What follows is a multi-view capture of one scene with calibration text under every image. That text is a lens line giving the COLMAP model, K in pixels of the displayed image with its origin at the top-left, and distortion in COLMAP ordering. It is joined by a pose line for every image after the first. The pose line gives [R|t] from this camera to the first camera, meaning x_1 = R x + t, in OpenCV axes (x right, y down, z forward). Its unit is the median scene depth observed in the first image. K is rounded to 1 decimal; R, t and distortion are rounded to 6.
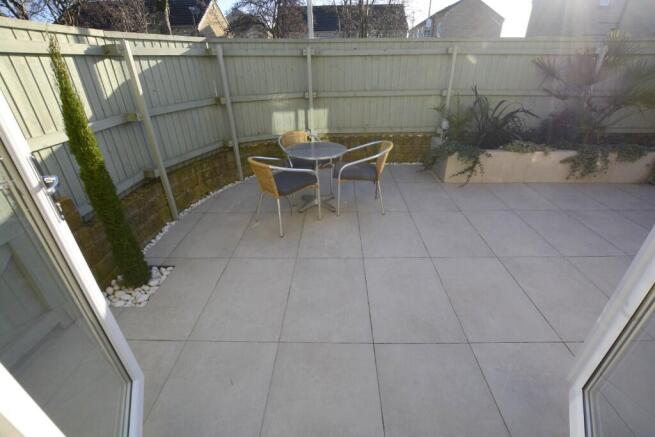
lens RADIAL K [[291.3, 0, 332.0], [0, 291.3, 218.2], [0, 0, 1]] dist [-0.030456, 0.000066]
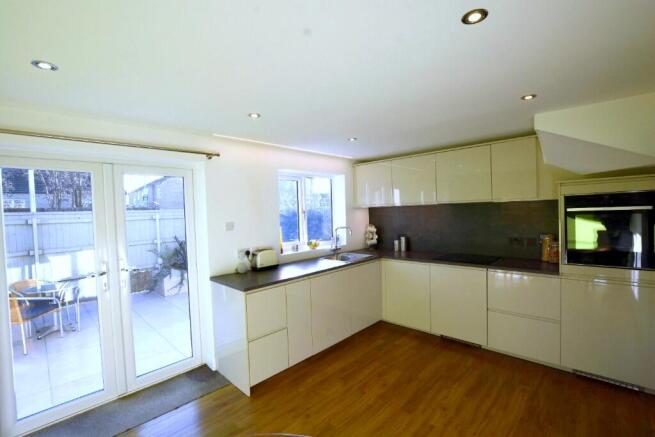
lens RADIAL K [[291.3, 0, 332.0], [0, 291.3, 218.2], [0, 0, 1]] dist [-0.030456, 0.000066]
pose [[0.671411, -0.027391, 0.740579, -0.112470], [0.373979, 0.875265, -0.306678, 0.284108], [-0.639802, 0.482868, 0.597906, -0.589628]]
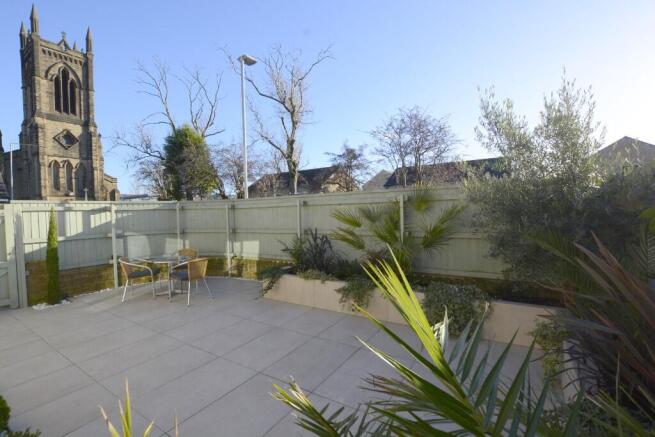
lens RADIAL K [[291.3, 0, 332.0], [0, 291.3, 218.2], [0, 0, 1]] dist [-0.030456, 0.000066]
pose [[0.883810, -0.003207, -0.467834, 1.526536], [-0.211469, 0.889255, -0.405594, 0.008394], [0.417325, 0.457401, 0.785254, 0.006632]]
